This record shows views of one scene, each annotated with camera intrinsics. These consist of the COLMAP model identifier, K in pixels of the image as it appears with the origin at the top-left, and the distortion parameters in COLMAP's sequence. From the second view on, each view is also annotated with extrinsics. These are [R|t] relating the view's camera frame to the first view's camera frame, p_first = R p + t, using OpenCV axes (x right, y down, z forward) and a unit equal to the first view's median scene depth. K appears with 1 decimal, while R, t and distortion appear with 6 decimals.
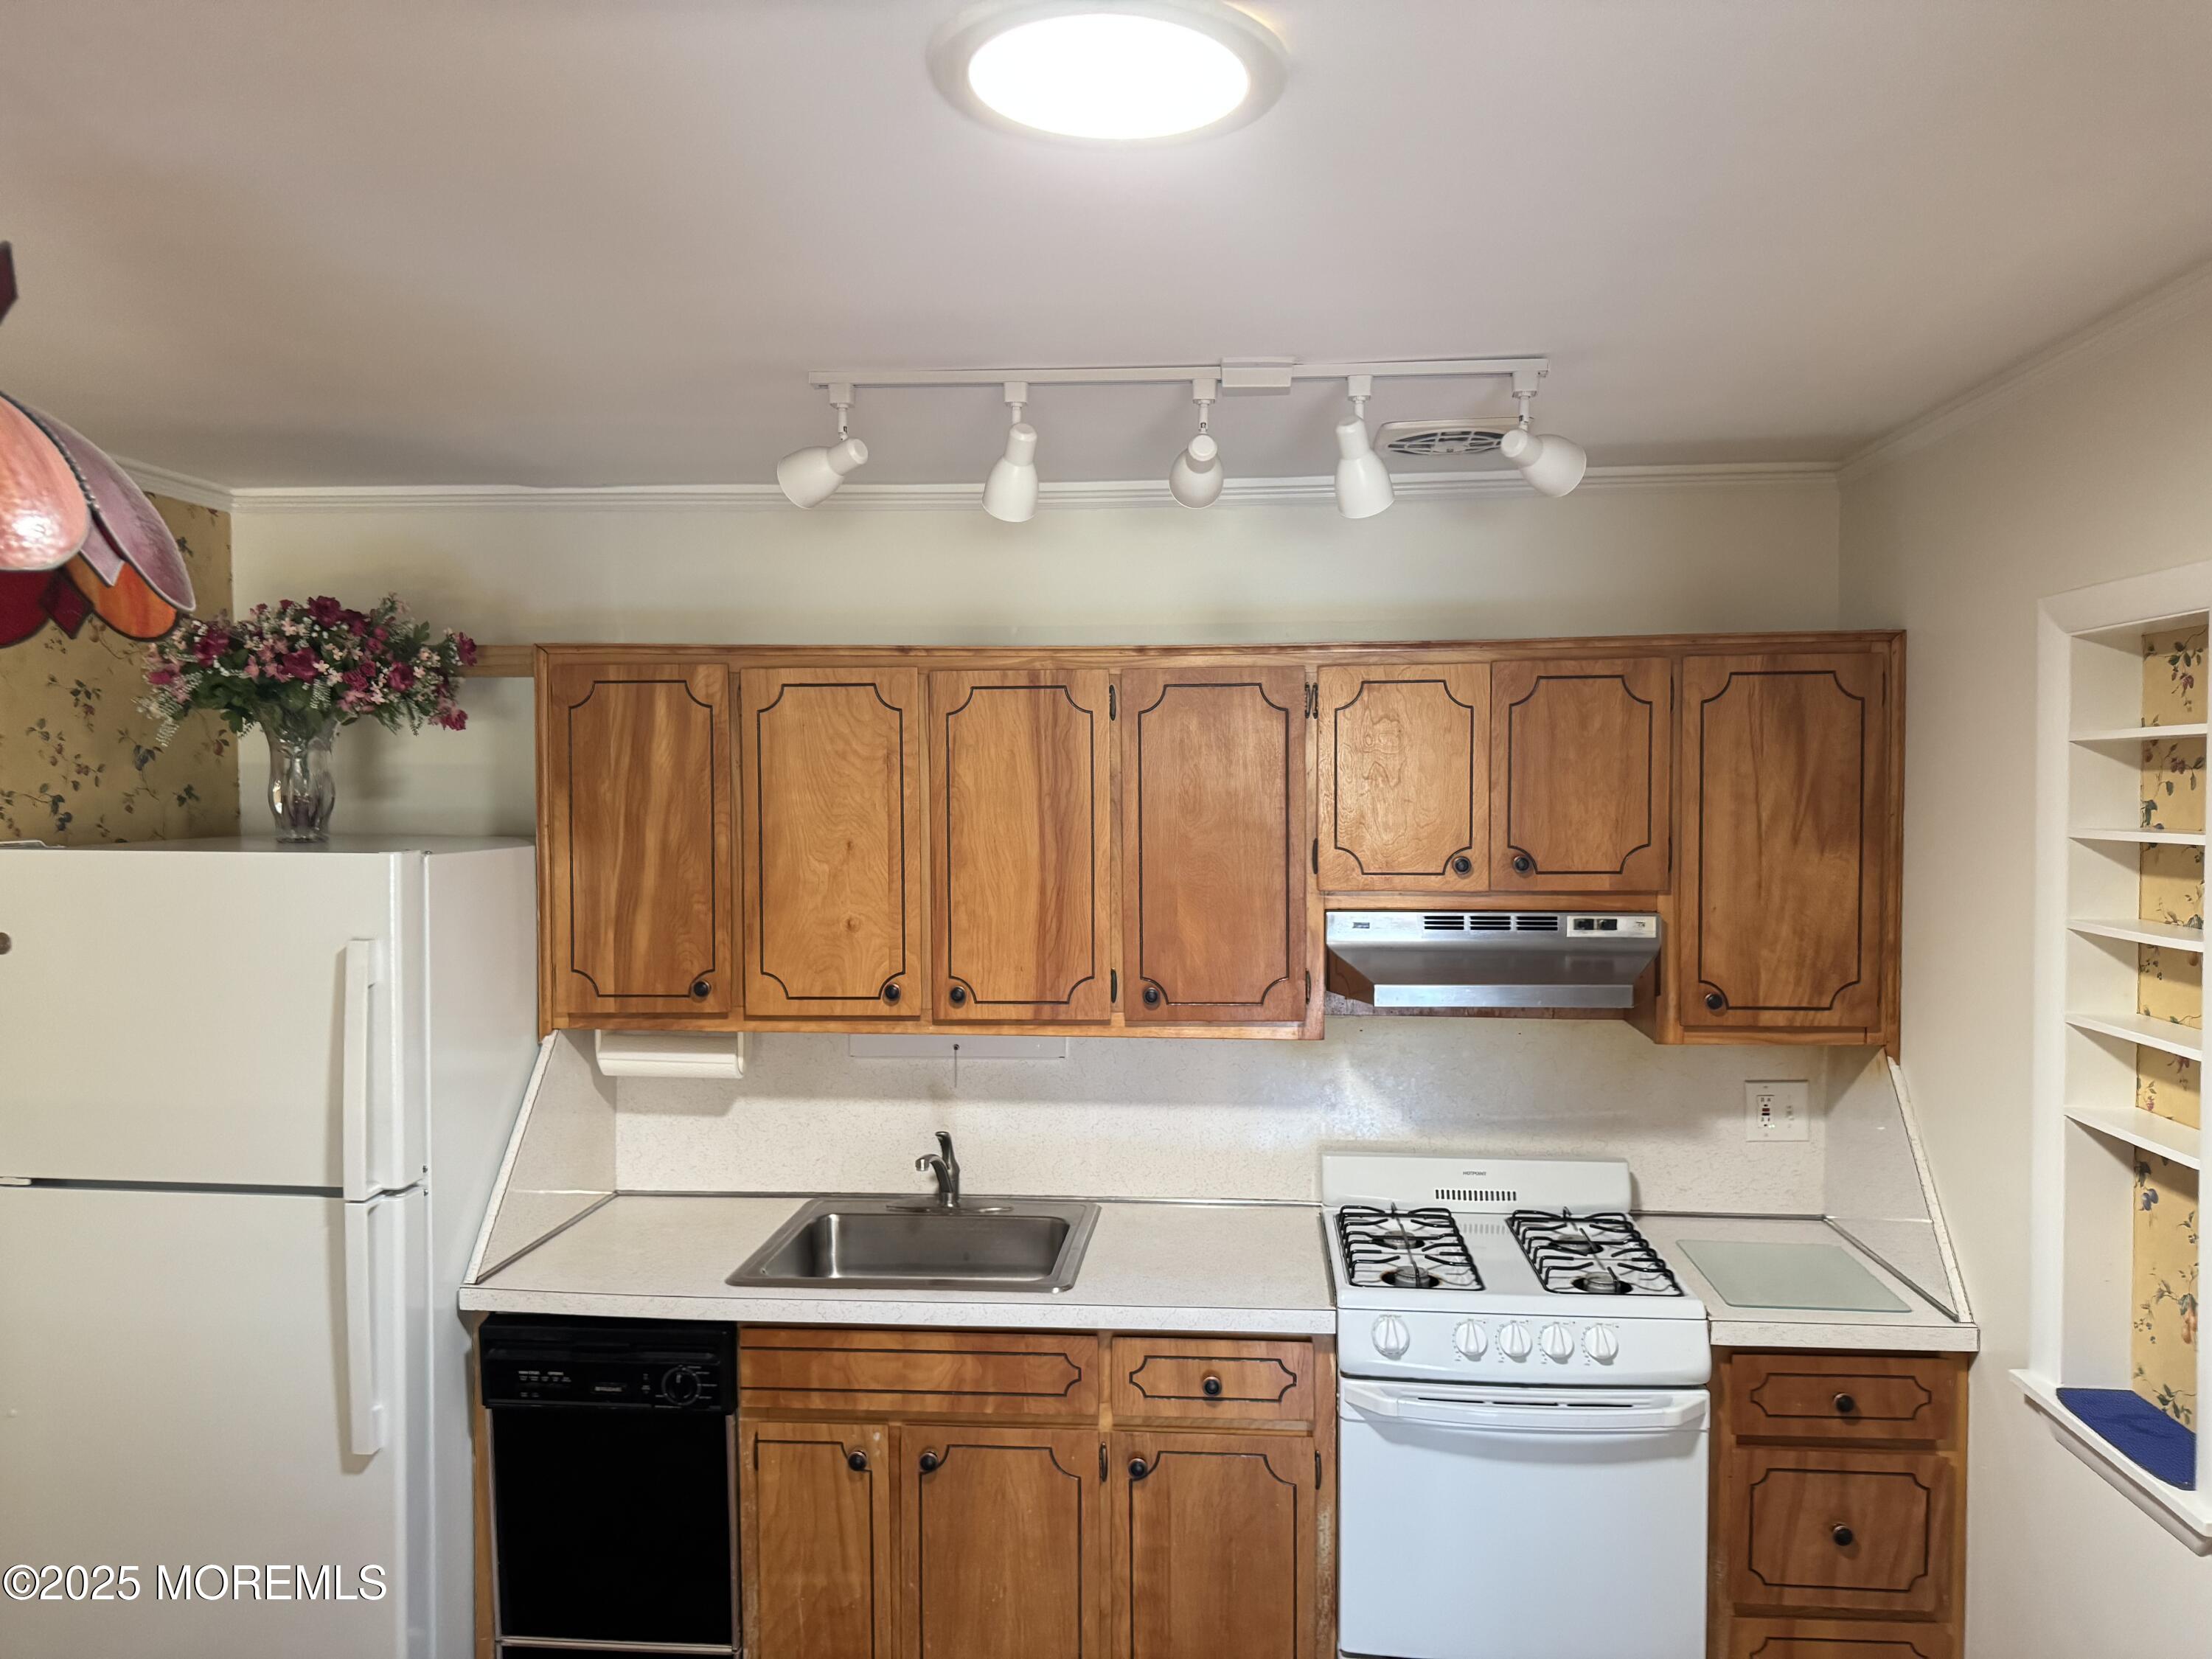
lens RADIAL K [[1525.8, 0, 1106.0], [0, 1525.8, 829.5], [0, 0, 1]] dist [0.074700, -0.105927]
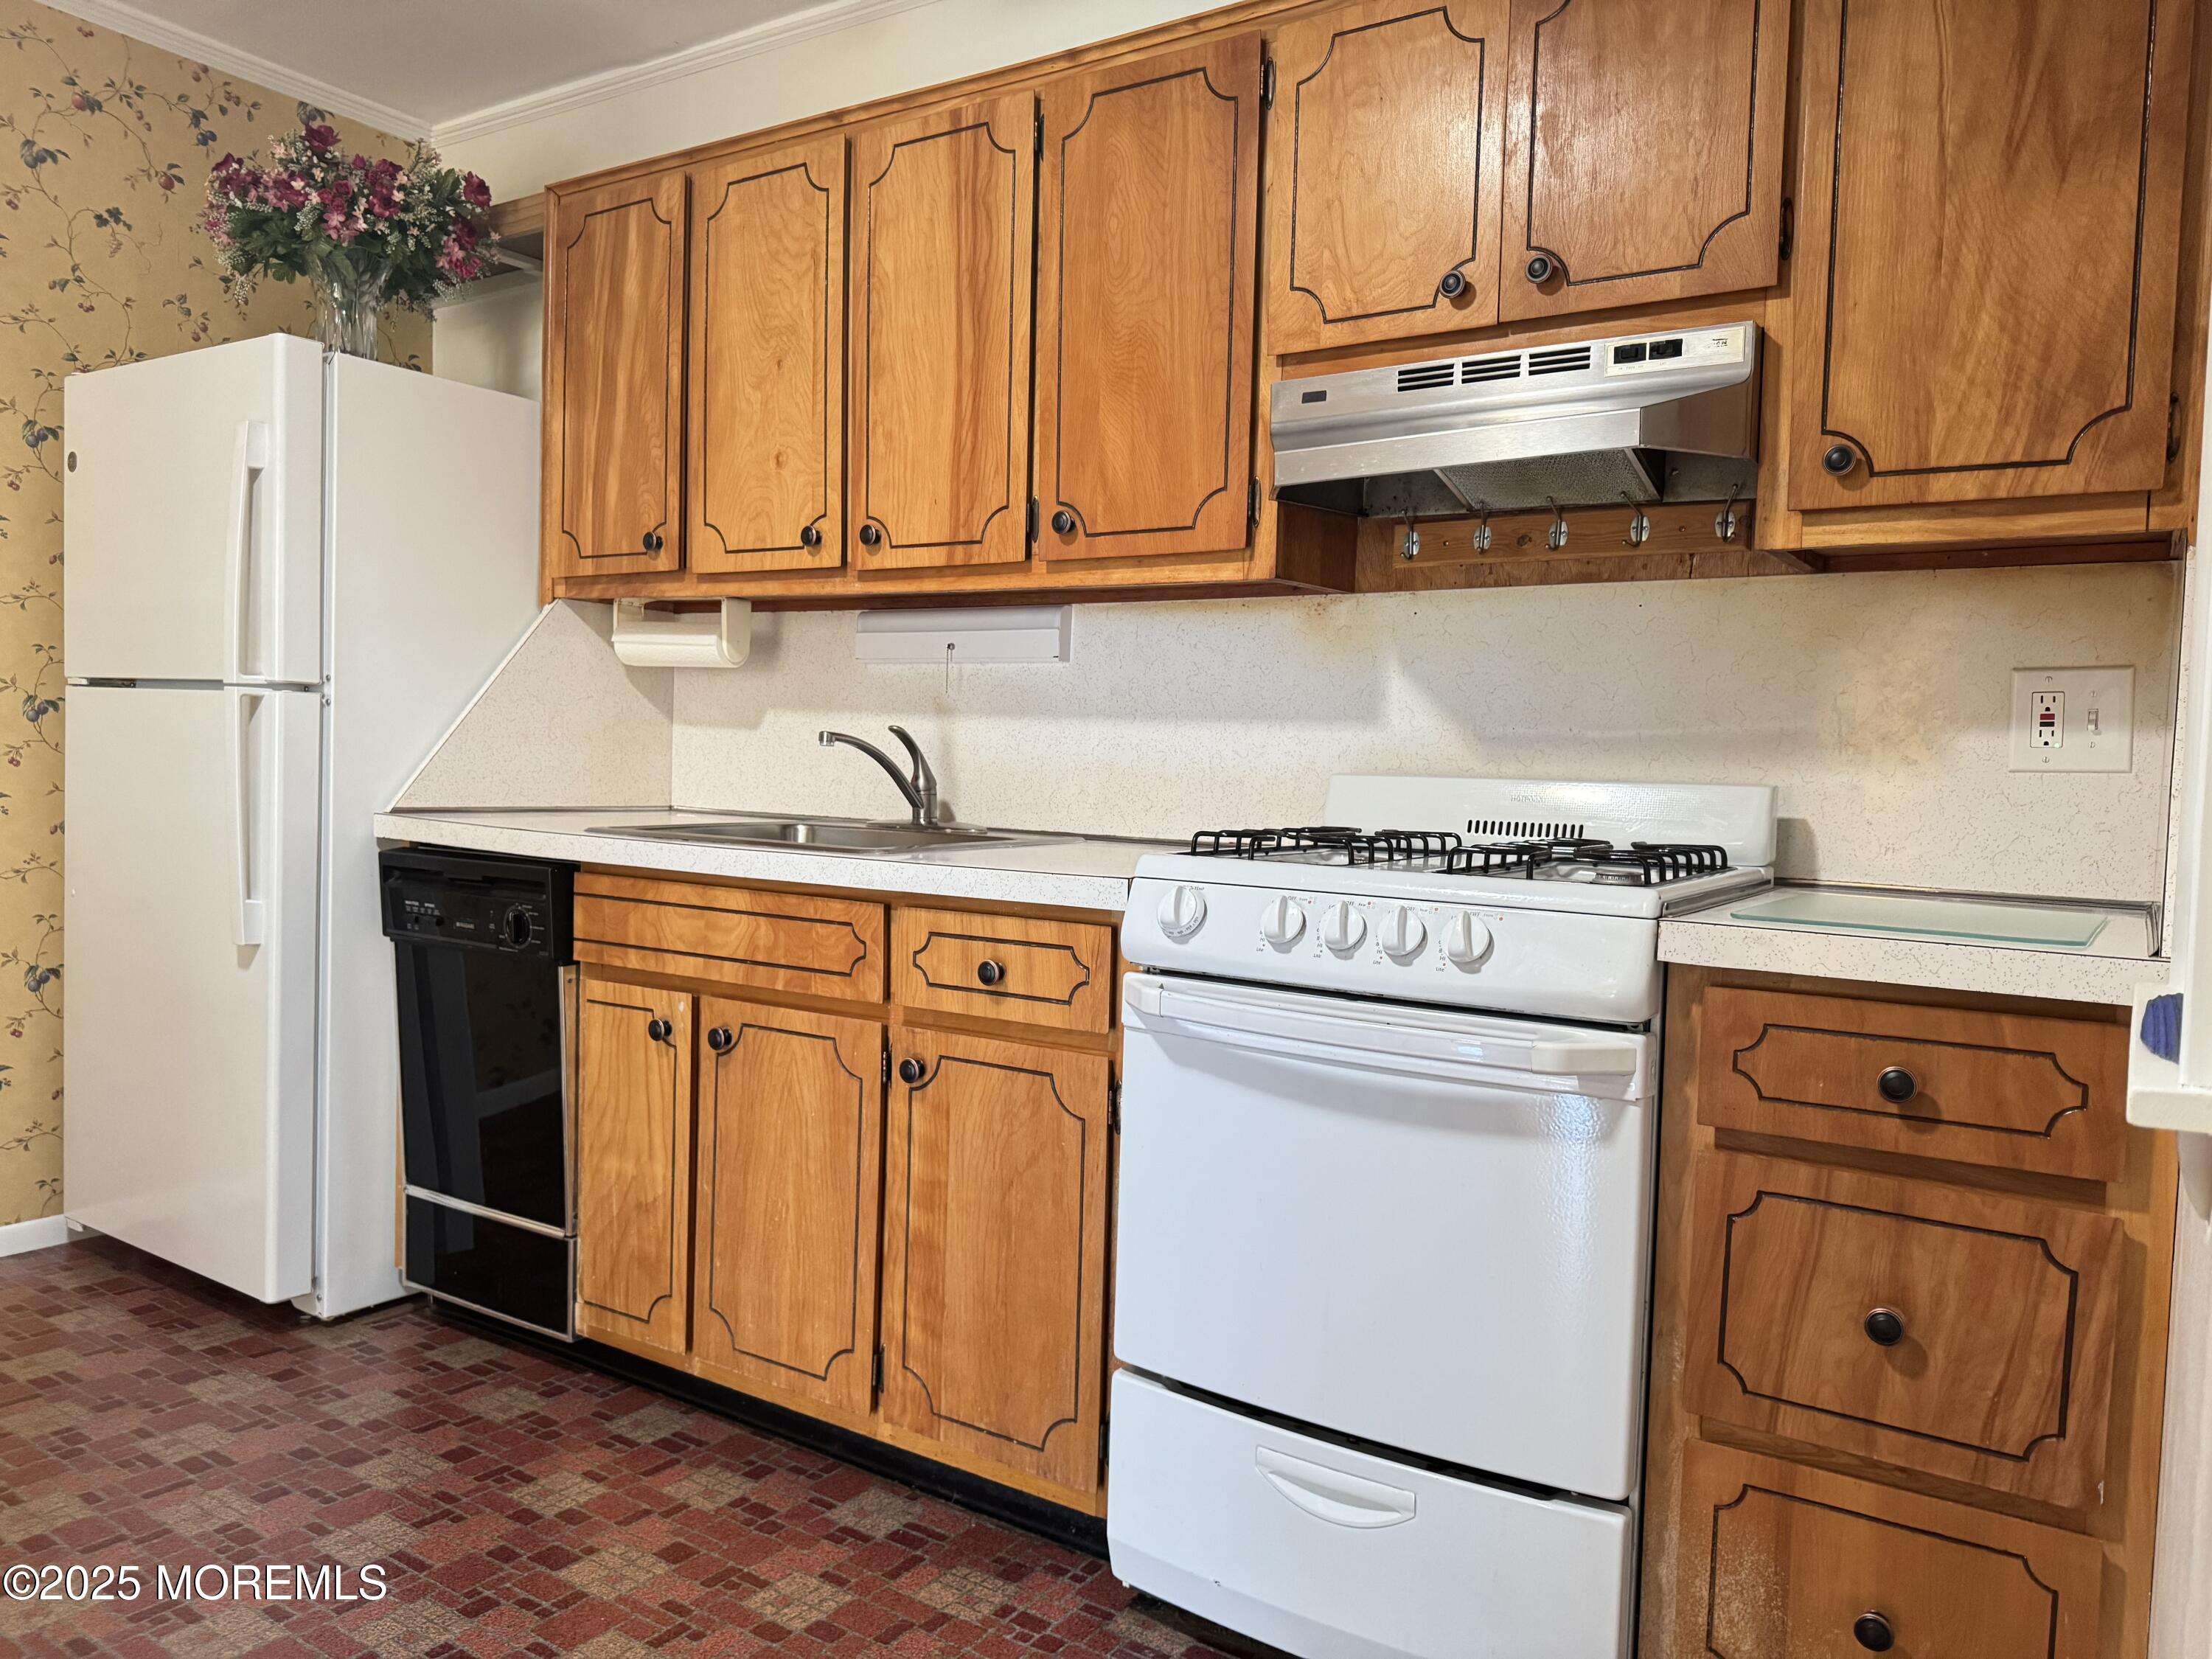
lens RADIAL K [[1540.0, 0, 1106.0], [0, 1540.0, 829.5], [0, 0, 1]] dist [0.168937, -0.288041]
pose [[0.877979, 0.053621, -0.475686, 0.460131], [-0.050172, 0.998541, 0.019955, 0.265115], [0.476062, 0.006347, 0.879389, 0.349607]]
